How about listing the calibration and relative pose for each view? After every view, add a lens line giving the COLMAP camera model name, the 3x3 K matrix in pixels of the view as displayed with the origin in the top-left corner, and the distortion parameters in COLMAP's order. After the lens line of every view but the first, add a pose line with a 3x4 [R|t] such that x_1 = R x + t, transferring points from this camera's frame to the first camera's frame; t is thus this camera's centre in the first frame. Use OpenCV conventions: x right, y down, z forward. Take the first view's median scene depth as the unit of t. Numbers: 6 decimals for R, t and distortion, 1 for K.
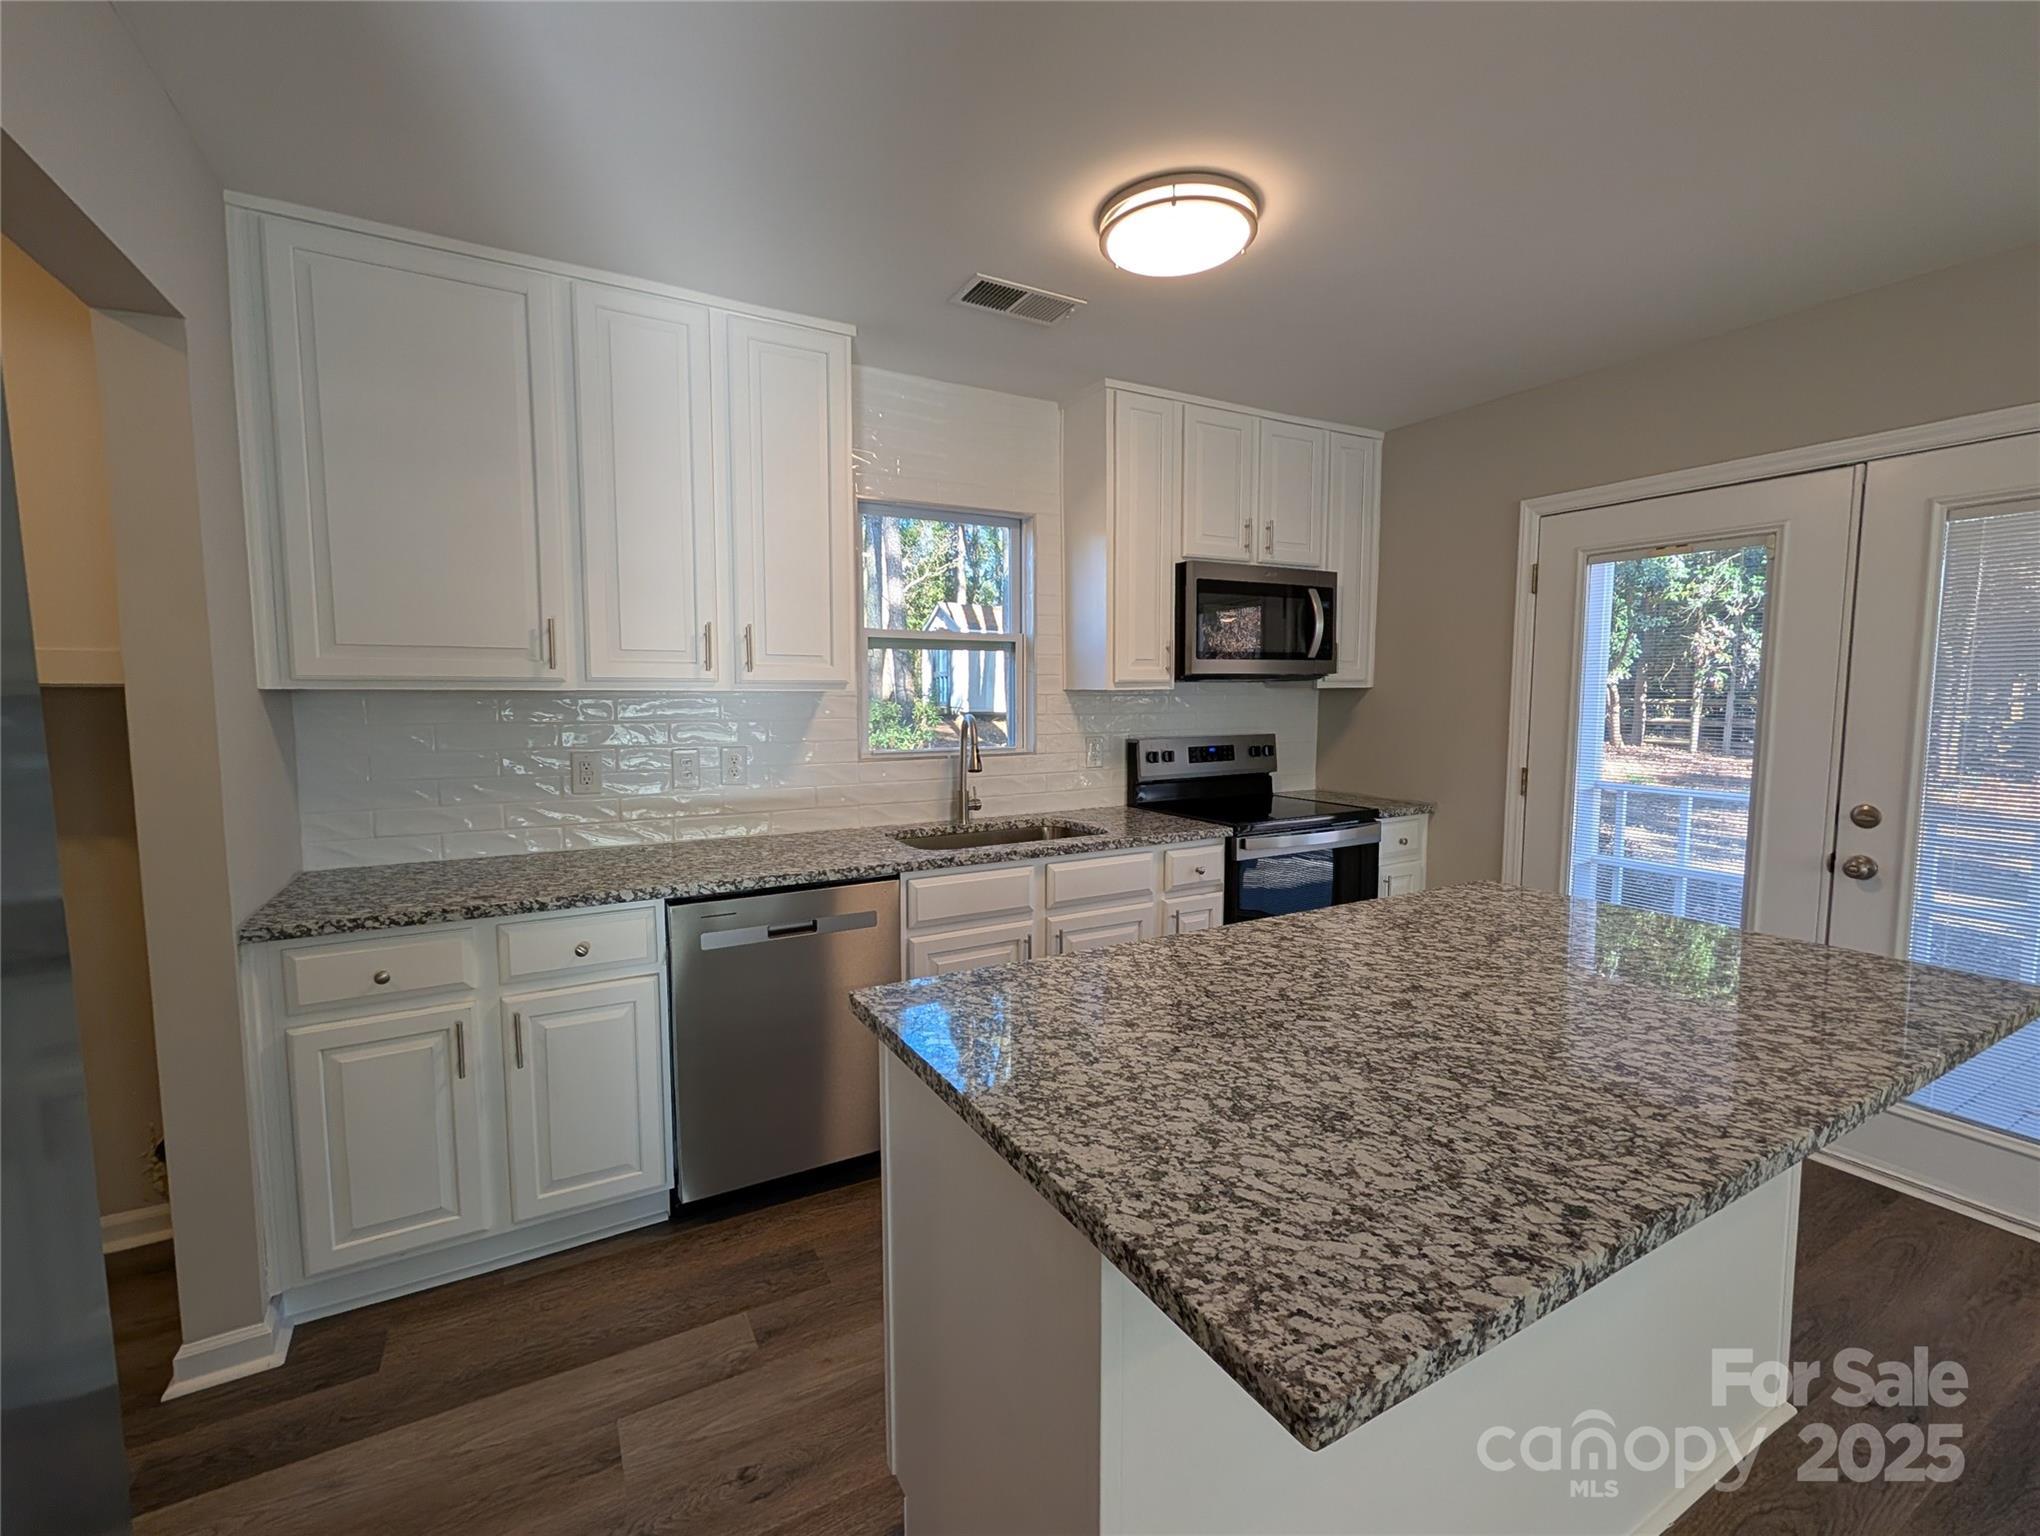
lens RADIAL K [[874.1, 0, 1020.0], [0, 874.1, 768.0], [0, 0, 1]] dist [-0.001314, -0.000068]
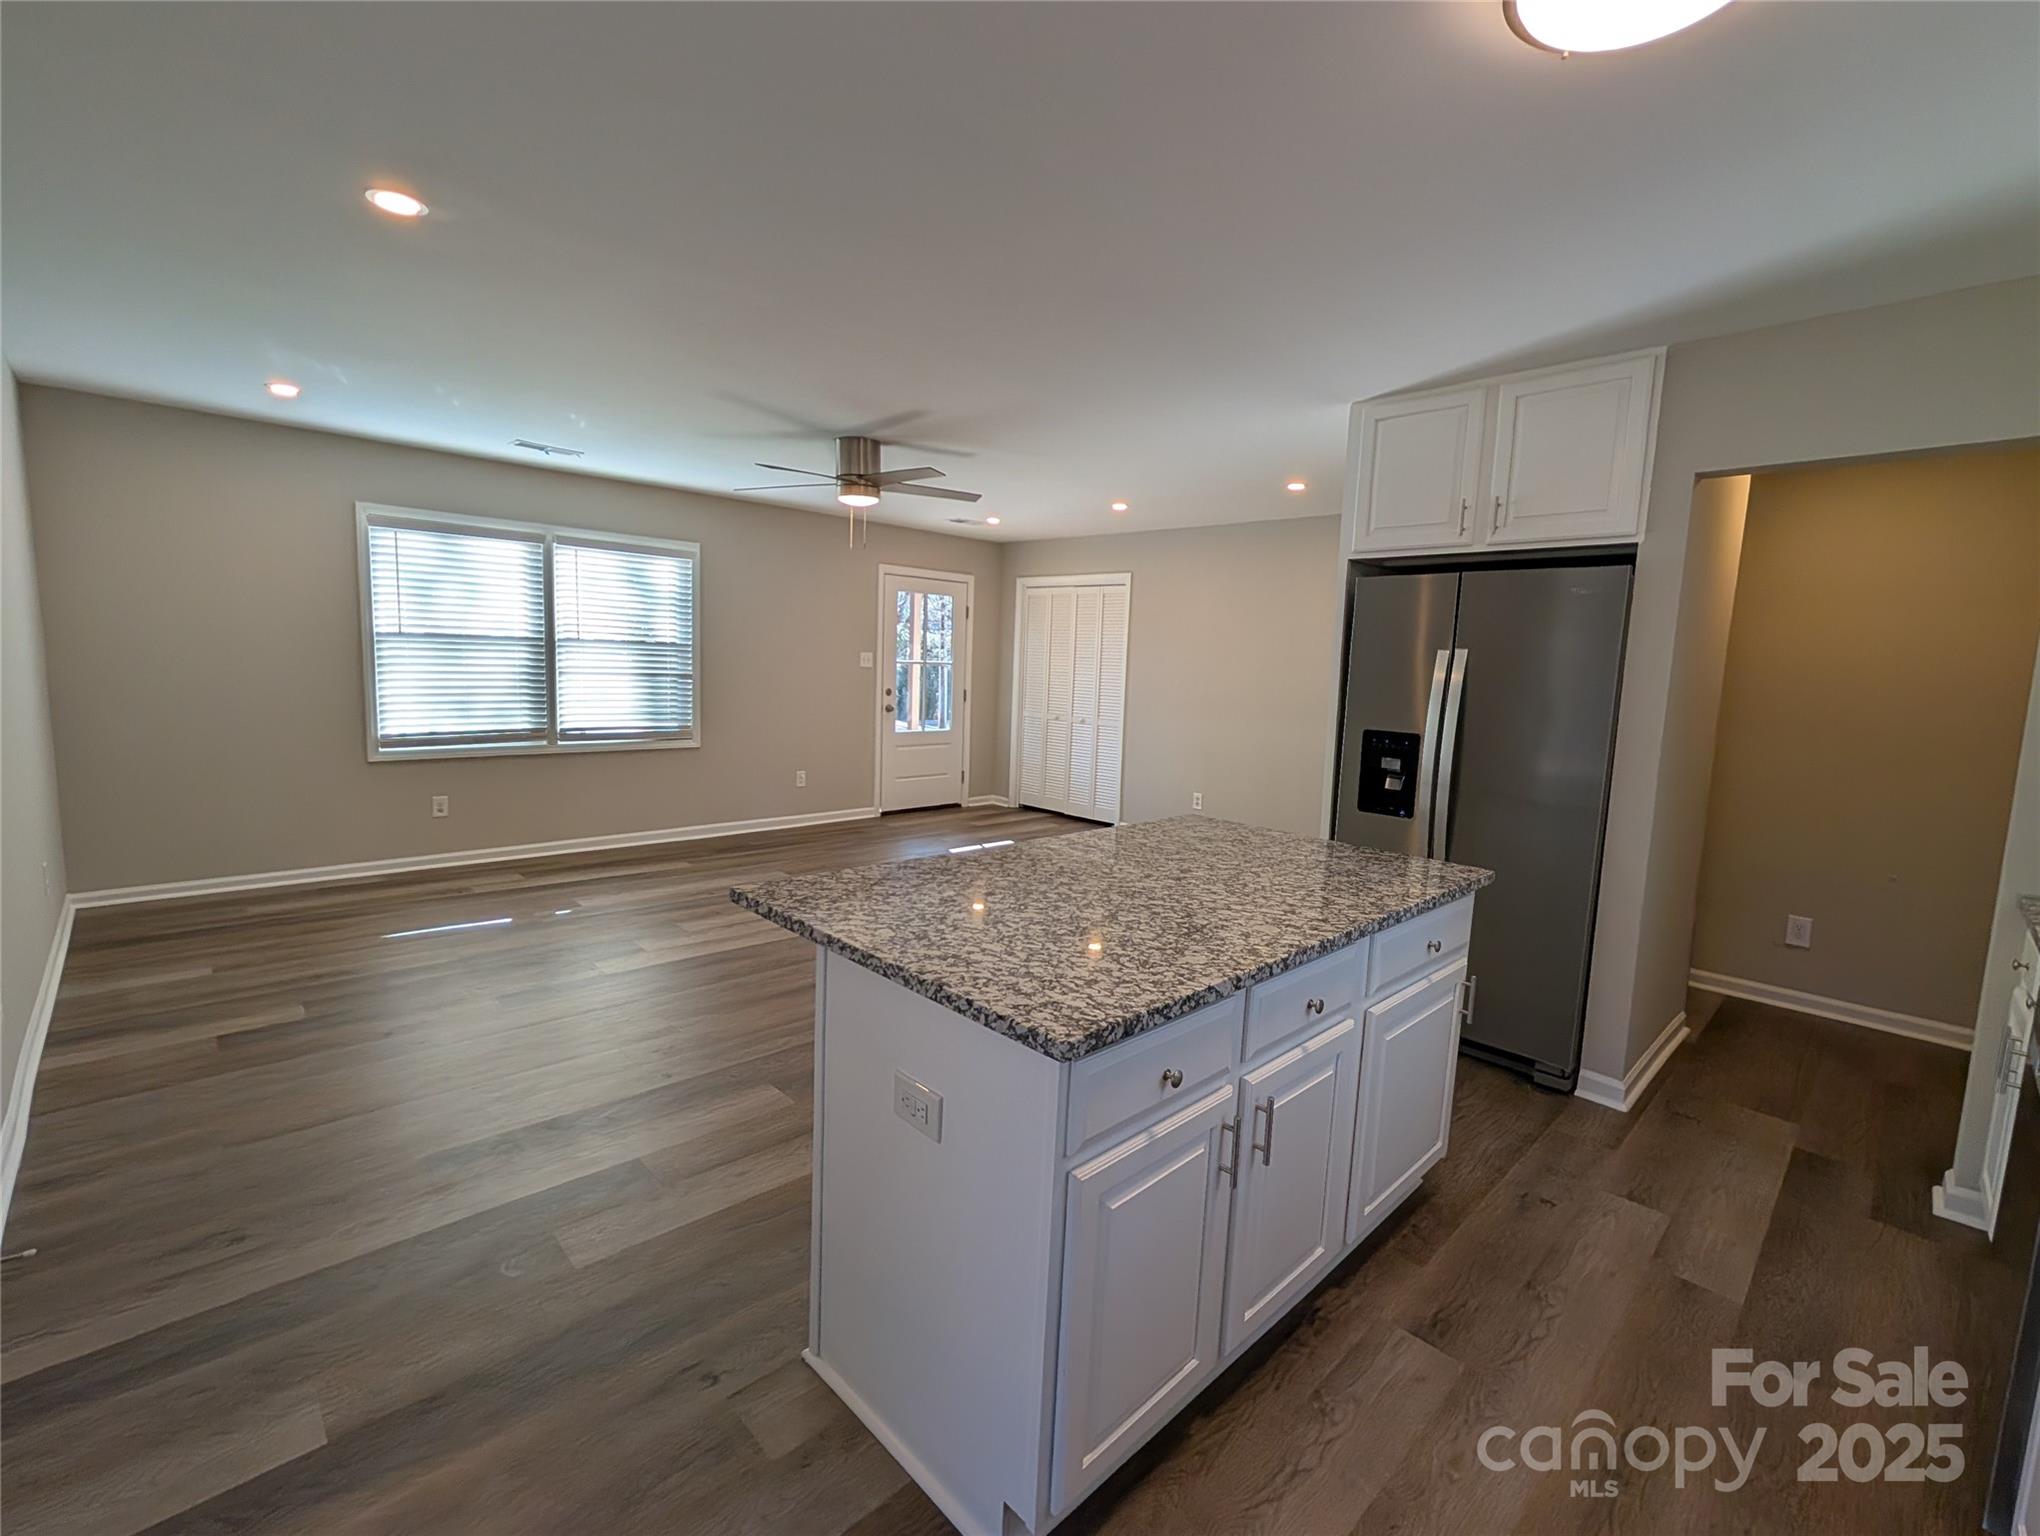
lens RADIAL K [[905.8, 0, 1044.6], [0, 905.8, 758.7], [0, 0, 1]] dist [-0.011510, 0.000232]
pose [[-0.957149, -0.008017, -0.289484, 0.875636], [-0.067373, 0.978354, 0.195665, -0.179232], [0.281649, 0.206784, -0.936971, 1.830786]]
